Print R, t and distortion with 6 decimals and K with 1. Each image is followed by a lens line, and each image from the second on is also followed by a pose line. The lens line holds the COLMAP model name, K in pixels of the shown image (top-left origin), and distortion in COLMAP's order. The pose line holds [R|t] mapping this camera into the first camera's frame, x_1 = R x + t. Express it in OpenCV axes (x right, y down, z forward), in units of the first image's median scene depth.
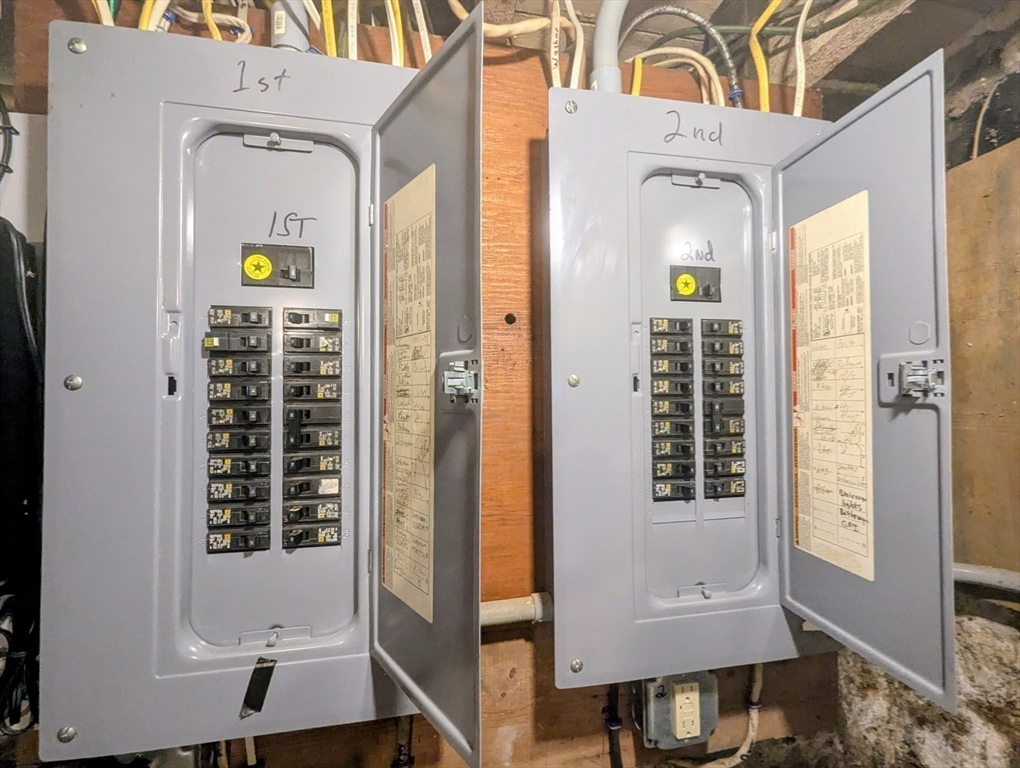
lens RADIAL K [[433.4, 0, 511.1], [0, 433.4, 389.6], [0, 0, 1]] dist [0.007135, -0.003209]
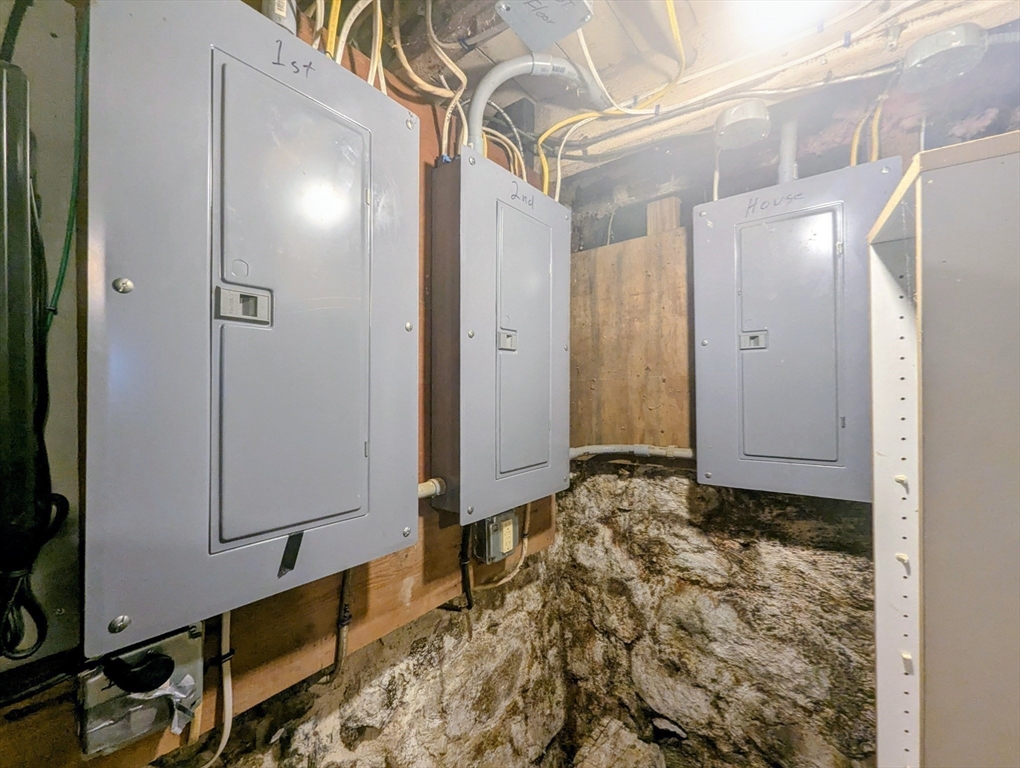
lens RADIAL K [[433.4, 0, 508.9], [0, 433.4, 384.9], [0, 0, 1]] dist [0.007135, -0.003209]
pose [[0.754606, 0.012189, 0.656065, -0.677111], [-0.023386, 0.999692, 0.008326, 0.128158], [-0.655762, -0.021625, 0.754658, -0.255490]]
